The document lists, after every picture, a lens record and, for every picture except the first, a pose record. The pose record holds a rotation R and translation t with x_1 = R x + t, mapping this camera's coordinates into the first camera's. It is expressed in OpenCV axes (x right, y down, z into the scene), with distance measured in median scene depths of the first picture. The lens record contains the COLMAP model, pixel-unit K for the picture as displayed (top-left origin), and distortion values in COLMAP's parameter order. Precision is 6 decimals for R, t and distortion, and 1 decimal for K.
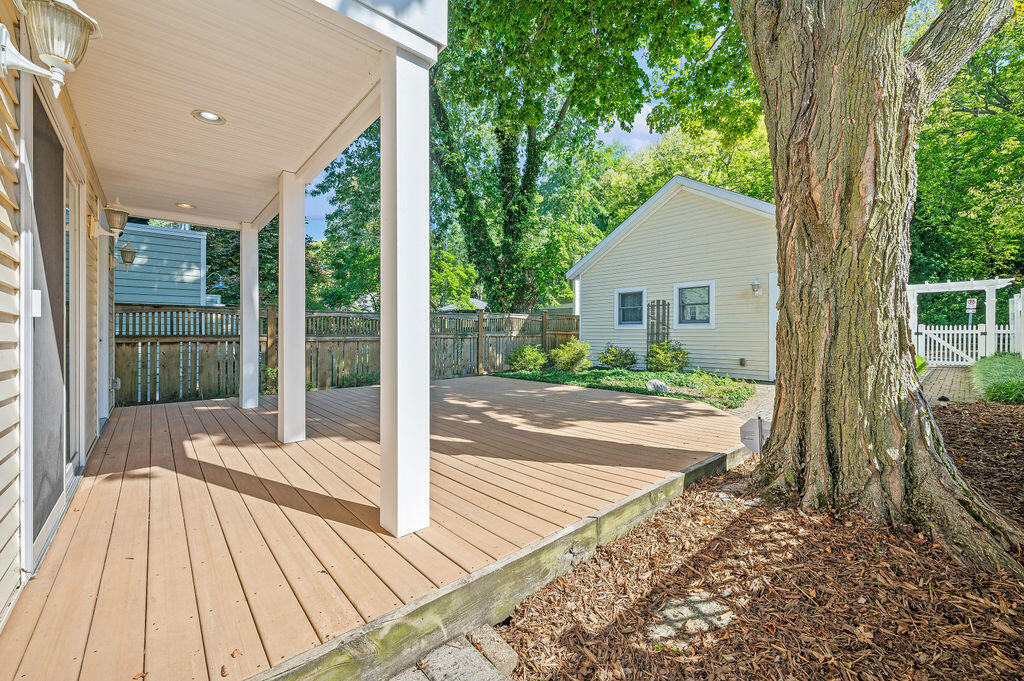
lens RADIAL K [[406.2, 0, 508.7], [0, 406.2, 338.1], [0, 0, 1]] dist [-0.000815, -0.000190]
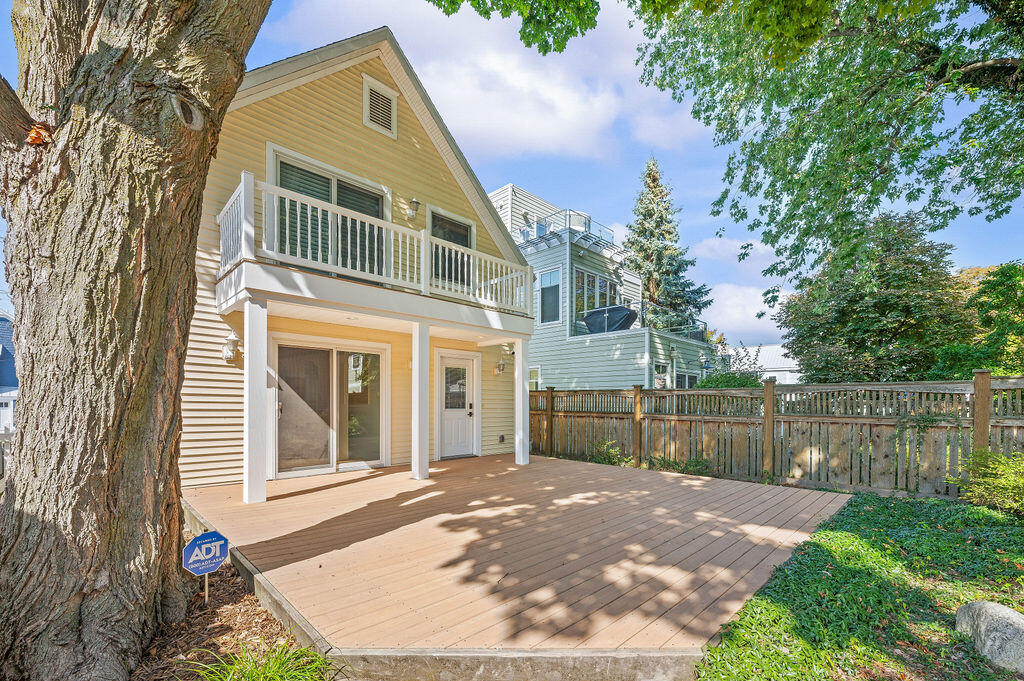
lens RADIAL K [[429.3, 0, 515.6], [0, 429.3, 402.1], [0, 0, 1]] dist [-0.000891, -0.000288]
pose [[0.068347, 0.002318, -0.997659, 0.430546], [-0.019436, 0.999811, 0.000991, -0.023126], [0.997472, 0.019323, 0.068379, 0.433351]]
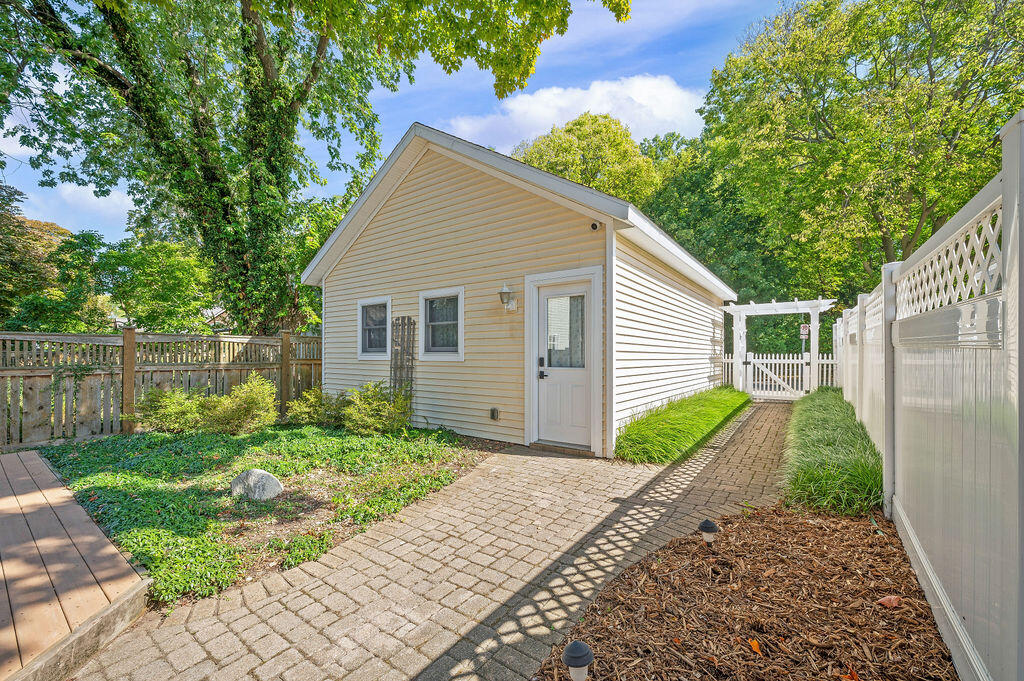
lens RADIAL K [[407.2, 0, 514.6], [0, 407.2, 359.4], [0, 0, 1]] dist [0.000225, -0.000035]
pose [[0.975940, -0.002008, 0.218031, 0.380386], [0.002262, 0.999997, -0.000912, -0.021575], [-0.218028, 0.001383, 0.975941, 0.297376]]
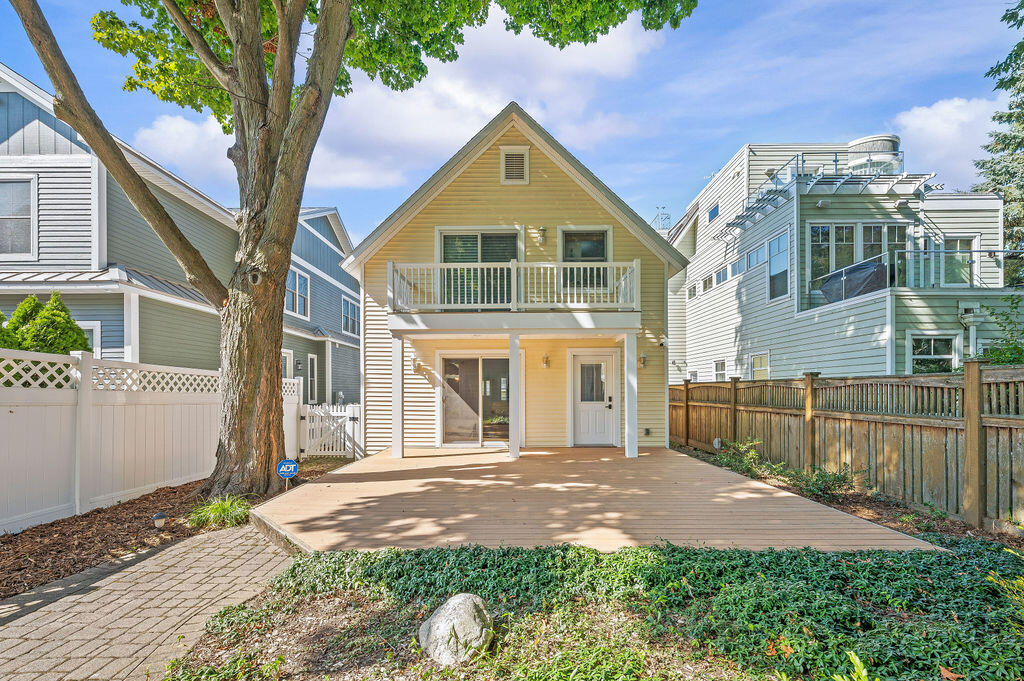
lens RADIAL K [[429.5, 0, 514.7], [0, 429.5, 390.3], [0, 0, 1]] dist [0.000692, 0.000151]
pose [[-0.659373, 0.001000, -0.751816, 0.388318], [-0.006377, 0.999956, 0.006922, -0.035850], [0.751789, 0.009358, -0.659337, 0.842361]]
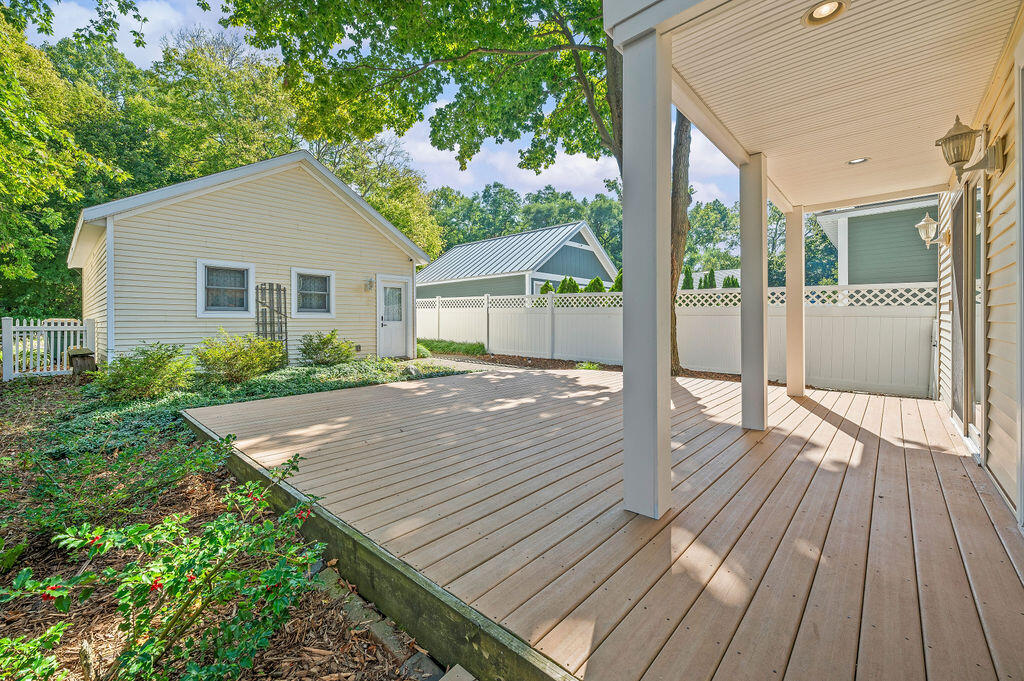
lens RADIAL K [[414.5, 0, 506.5], [0, 414.5, 322.1], [0, 0, 1]] dist [0.001125, 0.000125]
pose [[-0.102841, 0.002063, 0.994696, -0.501437], [0.017665, 0.999844, -0.000247, -0.004629], [-0.994541, 0.017546, -0.102861, 0.576898]]
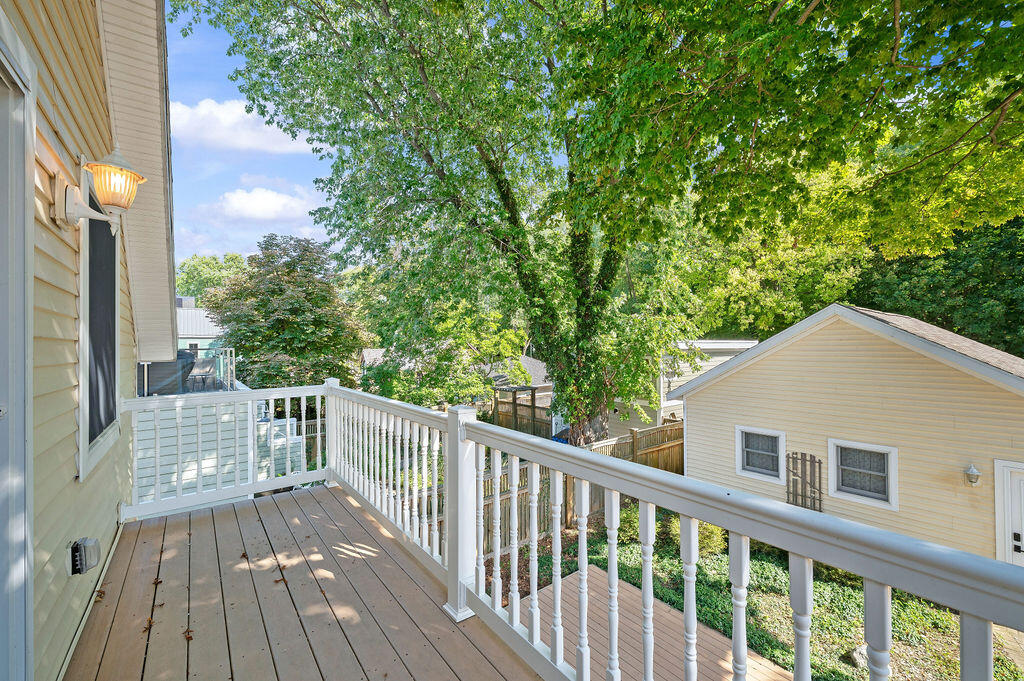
lens RADIAL K [[406.3, 0, 511.3], [0, 406.3, 344.8], [0, 0, 1]] dist [0.000196, -0.000383]
pose [[0.997851, -0.025060, -0.060538, -0.135837], [0.025210, 0.999681, 0.001716, -0.302506], [0.060476, -0.003239, 0.998164, 0.171730]]
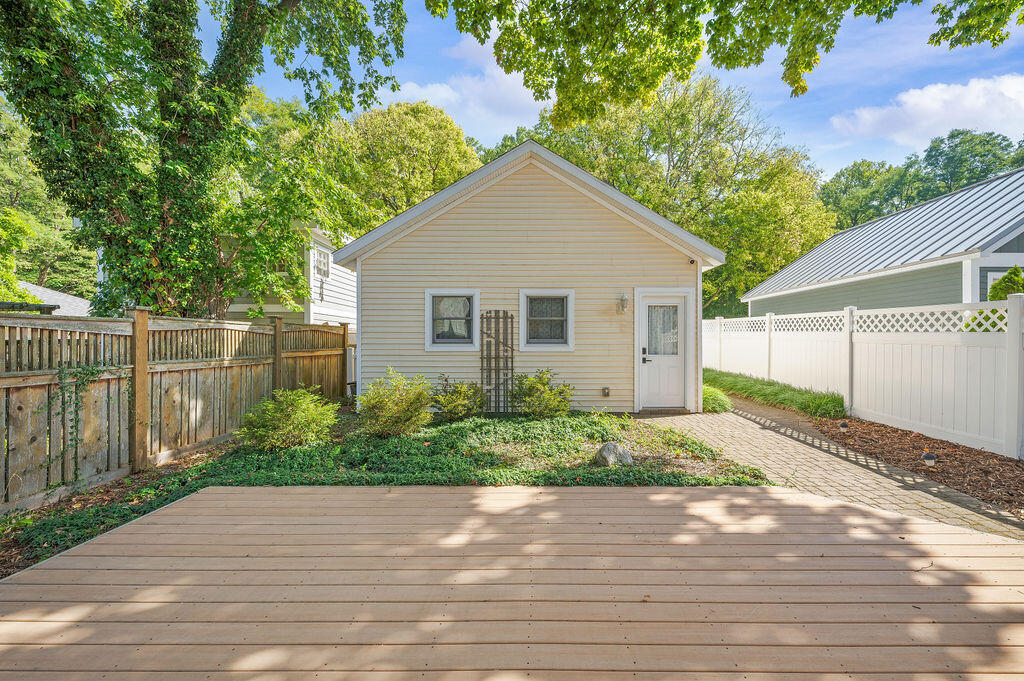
lens RADIAL K [[418.7, 0, 532.6], [0, 418.7, 342.2], [0, 0, 1]] dist [-0.000531, -0.000435]
pose [[0.661022, -0.003478, 0.750359, -0.130229], [0.009231, 0.999951, -0.003497, -0.032857], [-0.750310, 0.009239, 0.661022, 0.448434]]
